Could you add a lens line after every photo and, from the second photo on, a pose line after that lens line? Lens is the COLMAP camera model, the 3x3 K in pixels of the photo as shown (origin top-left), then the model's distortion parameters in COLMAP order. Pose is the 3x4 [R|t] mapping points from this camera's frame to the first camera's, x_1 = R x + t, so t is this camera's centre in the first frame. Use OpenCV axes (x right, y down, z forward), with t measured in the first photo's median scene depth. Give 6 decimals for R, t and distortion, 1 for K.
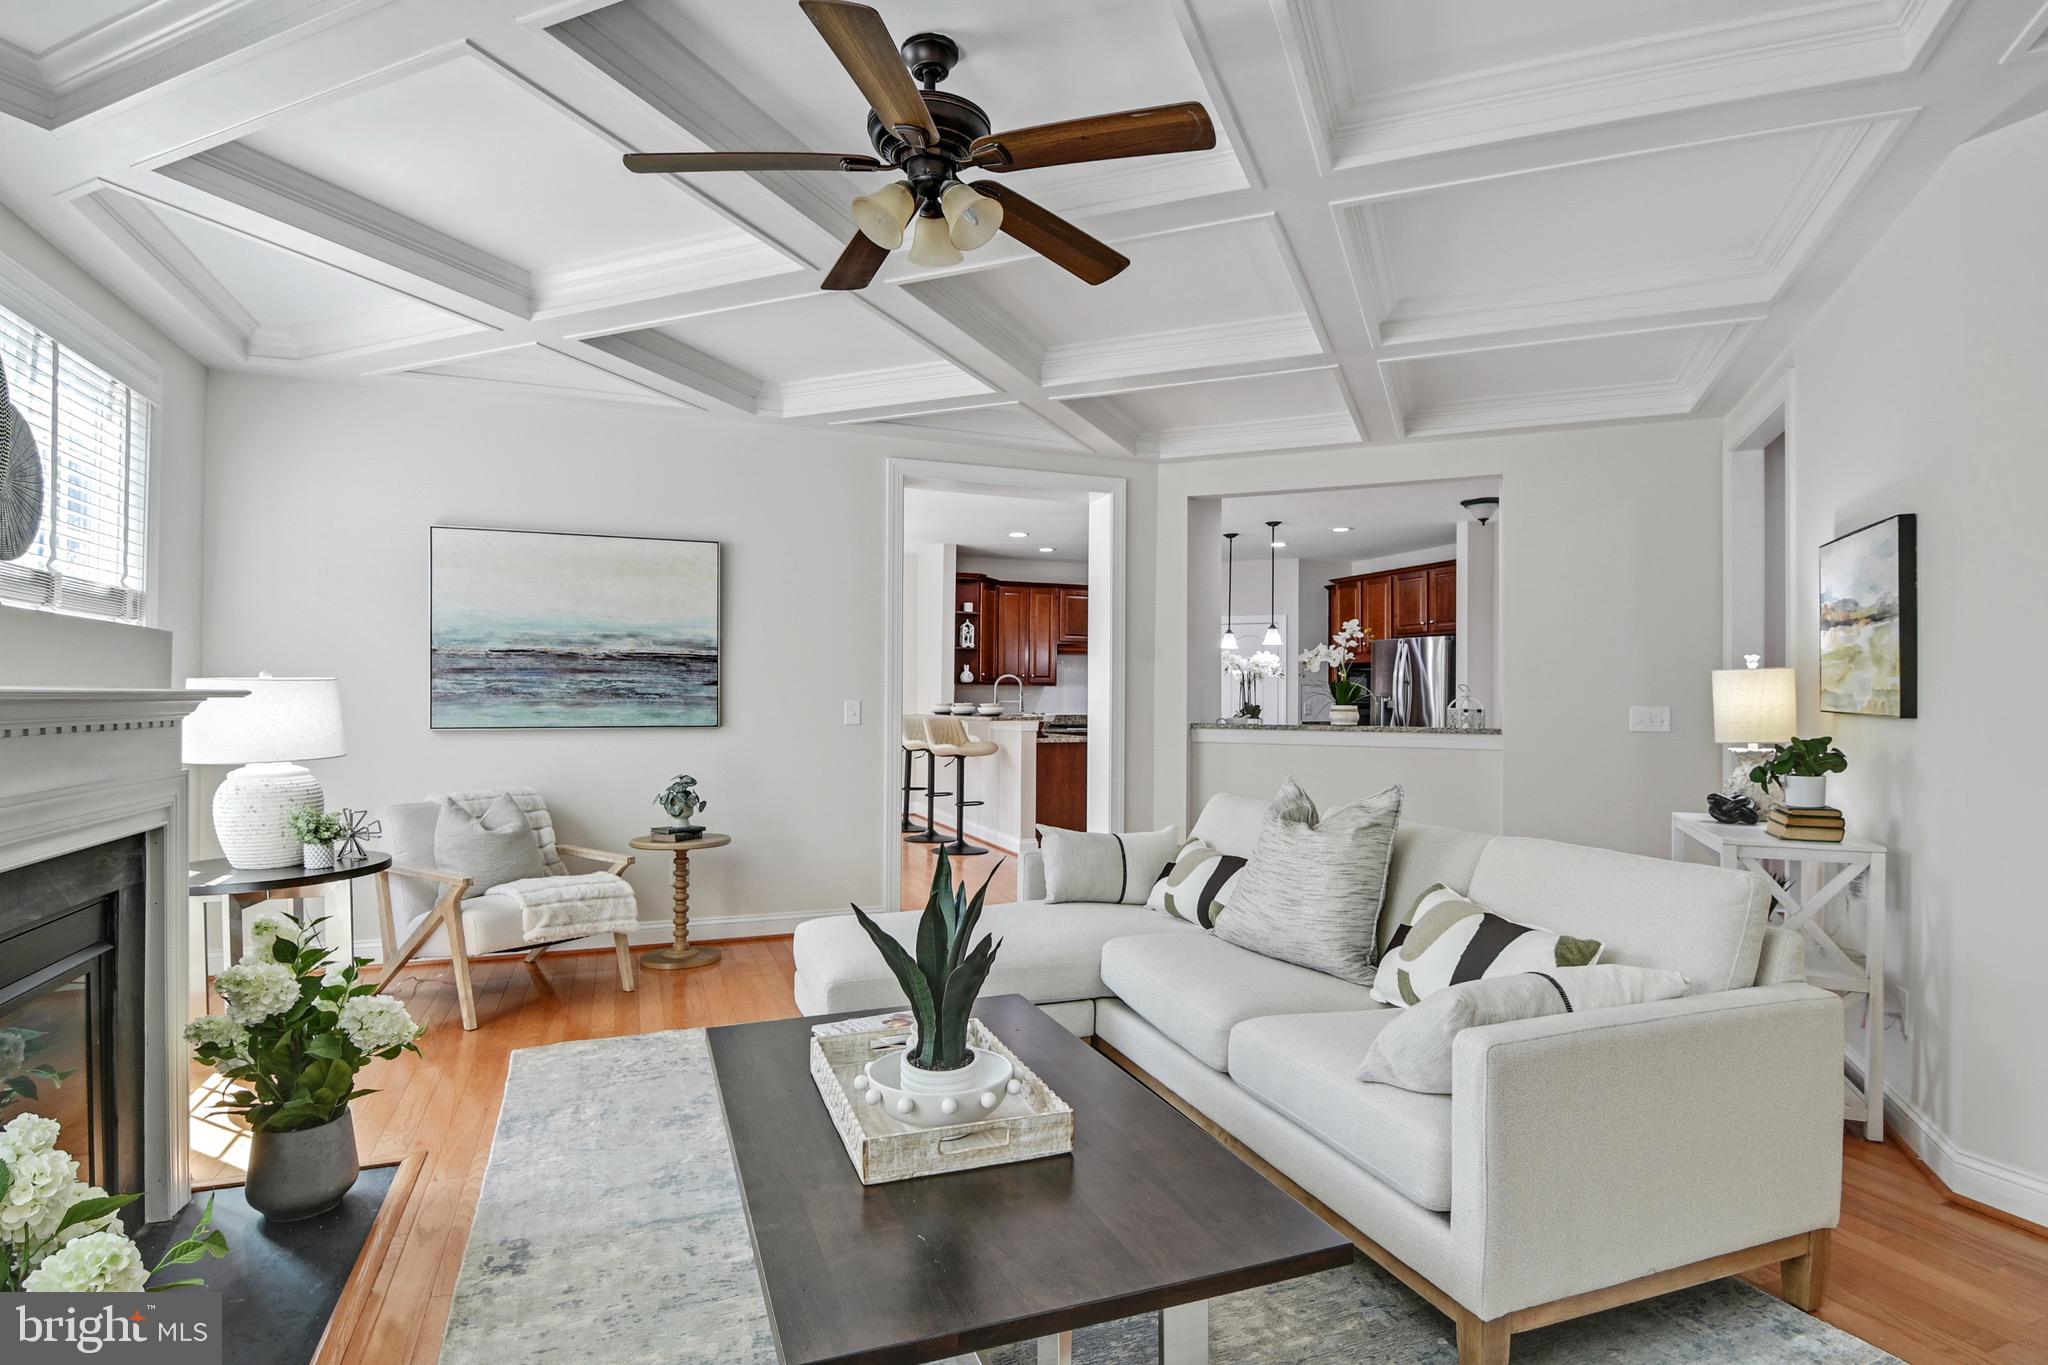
lens RADIAL K [[1006.7, 0, 1006.7], [0, 1006.7, 692.7], [0, 0, 1]] dist [-0.019176, -0.010036]
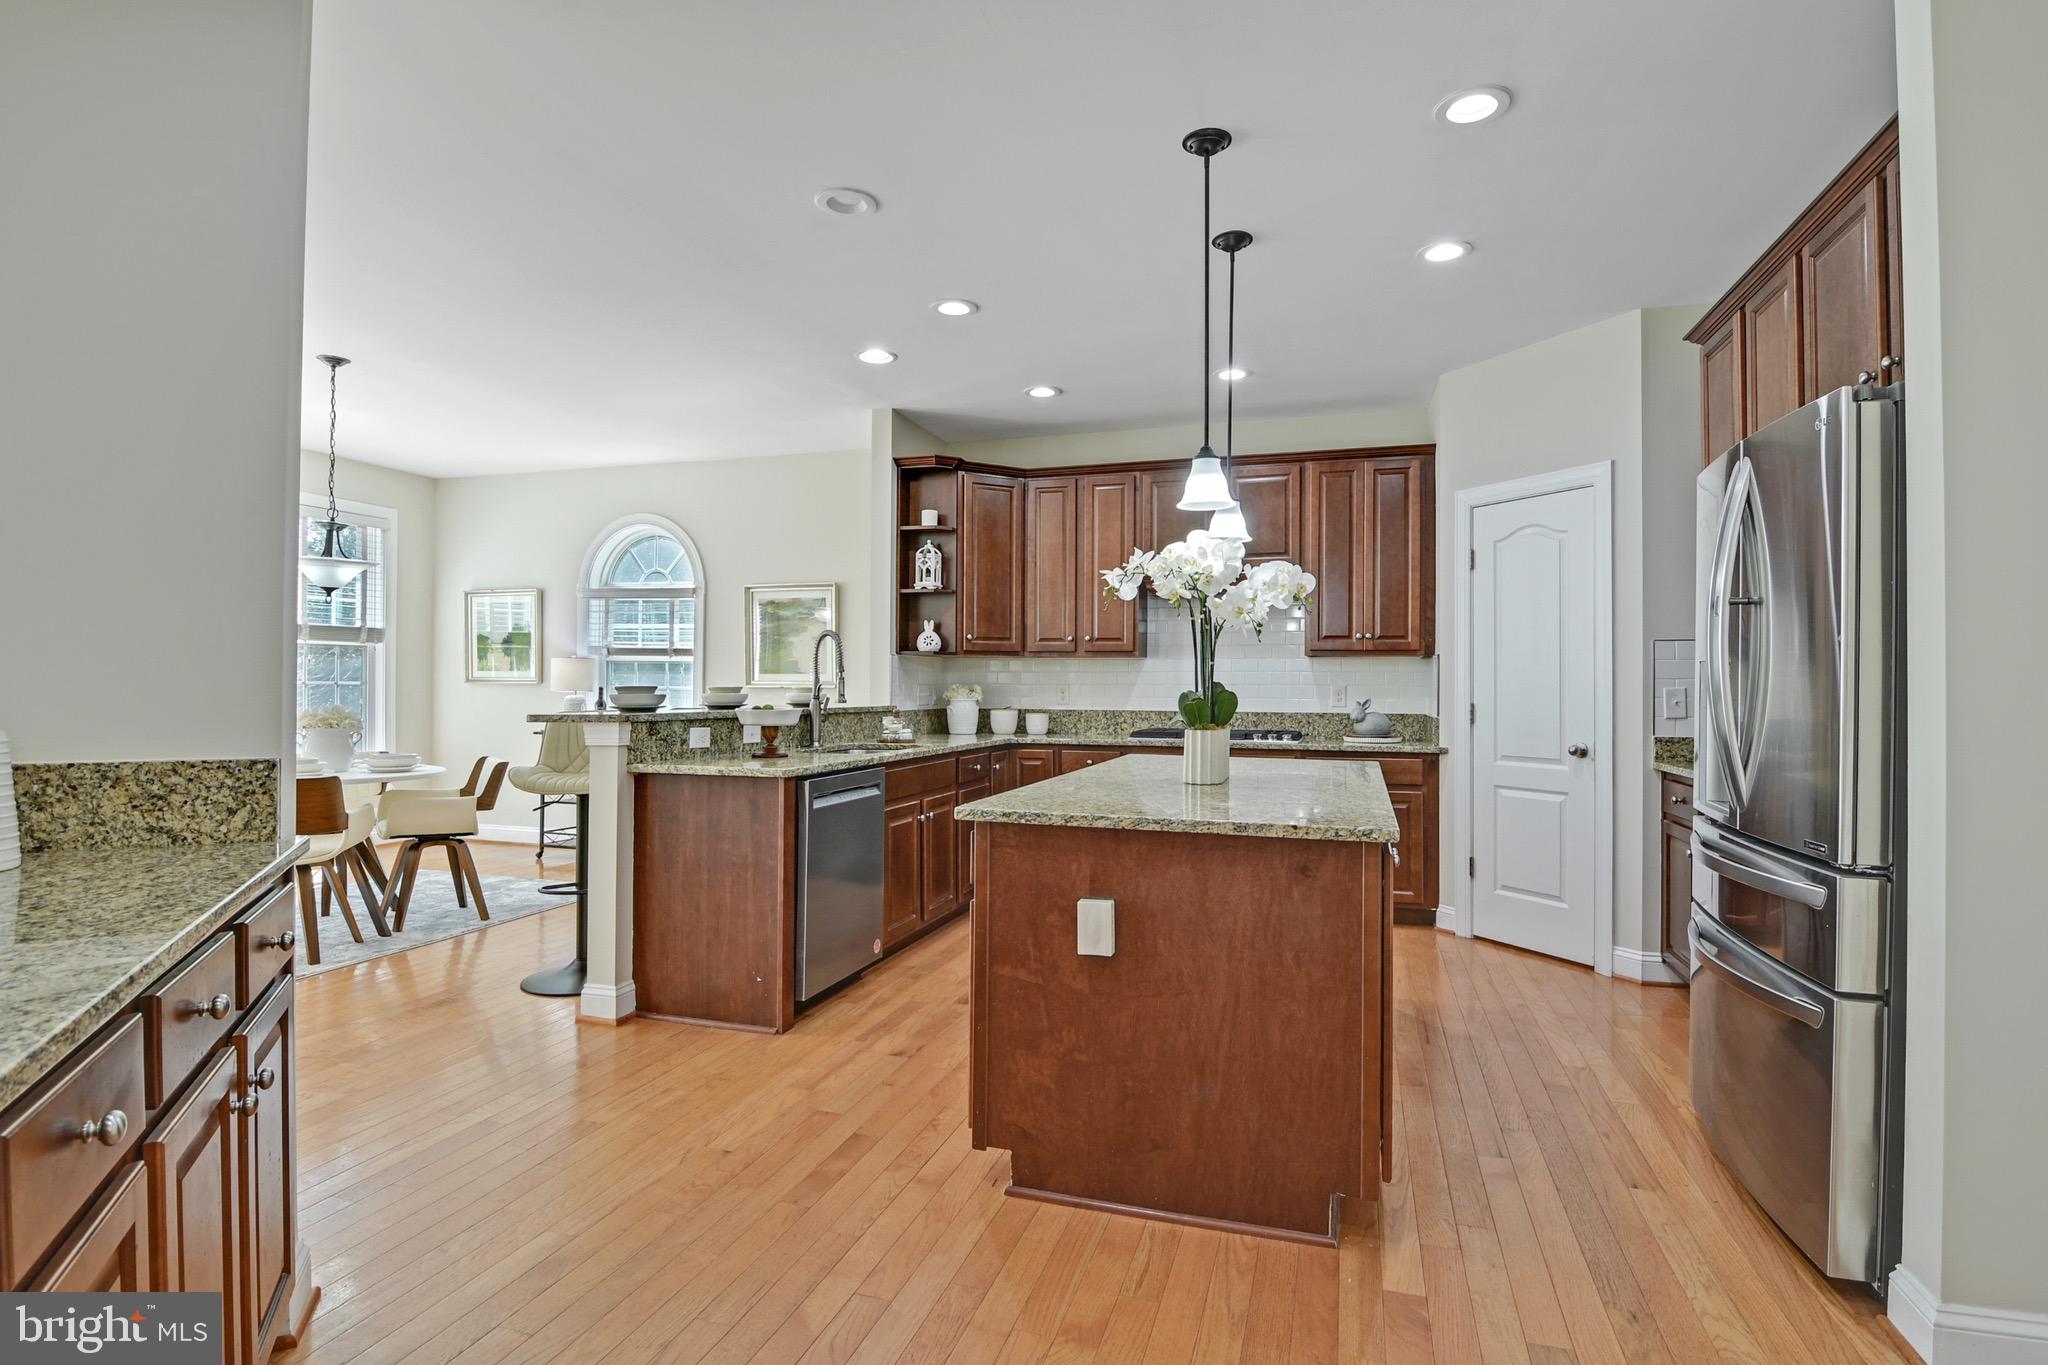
lens RADIAL K [[994.6, 0, 1043.1], [0, 994.6, 676.1], [0, 0, 1]] dist [-0.000273, -0.012595]
pose [[0.787137, -0.006167, -0.616747, 0.758184], [0.001750, 0.999968, -0.007766, 0.017391], [0.616776, 0.005034, 0.787123, 1.281265]]
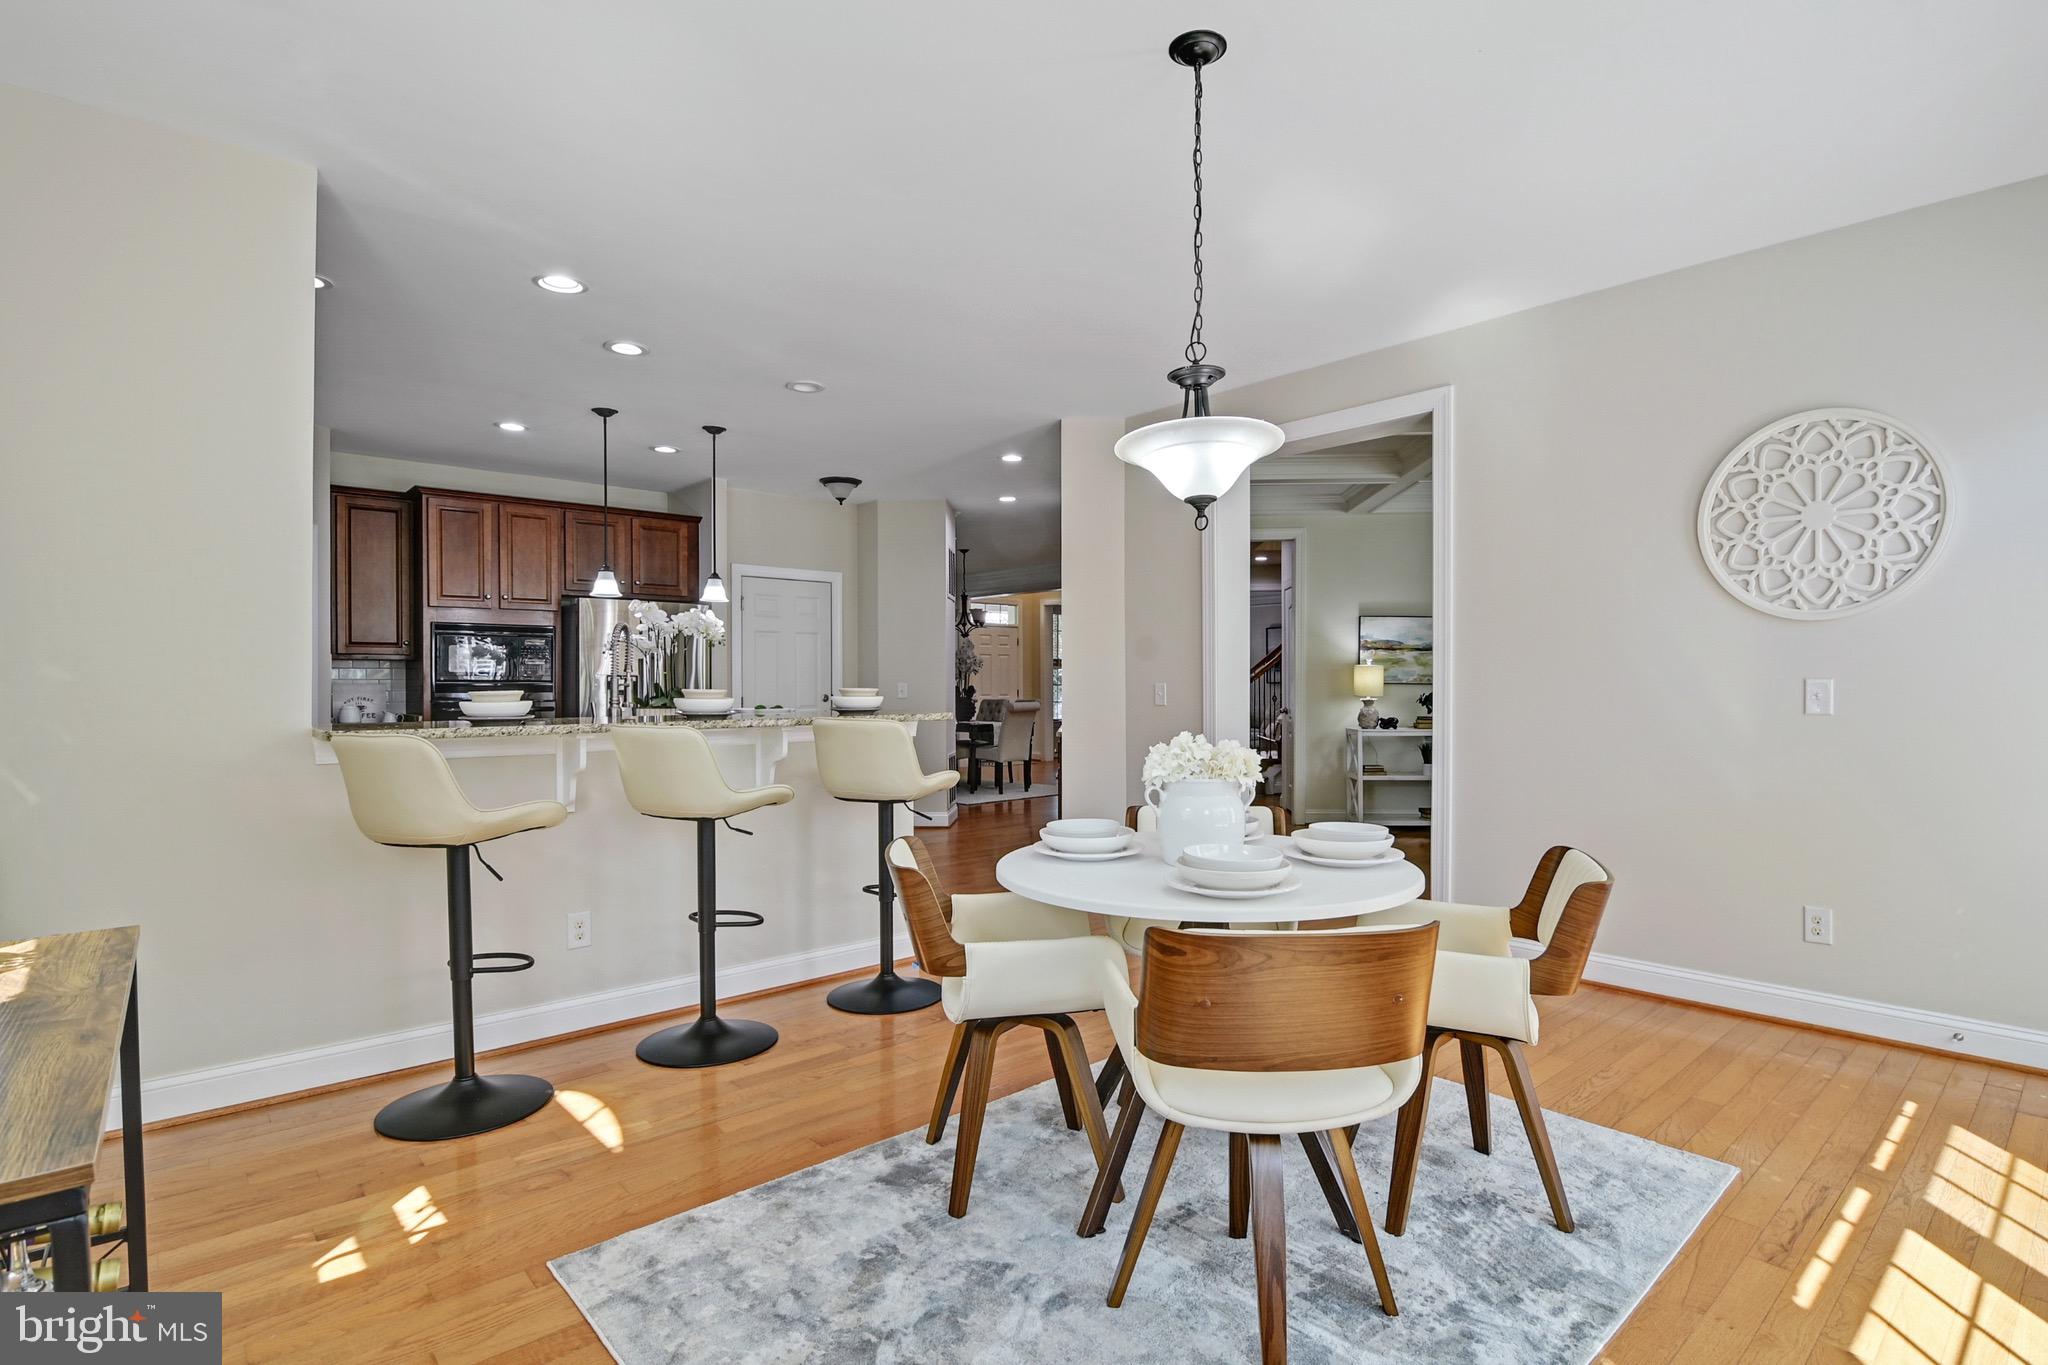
lens RADIAL K [[1011.1, 0, 1046.1], [0, 1011.1, 685.5], [0, 0, 1]] dist [-0.004069, -0.000466]
pose [[-0.367083, -0.005931, 0.930169, -0.890058], [-0.004914, 0.999978, 0.004437, 0.011888], [-0.930175, -0.002942, -0.367104, 1.891847]]
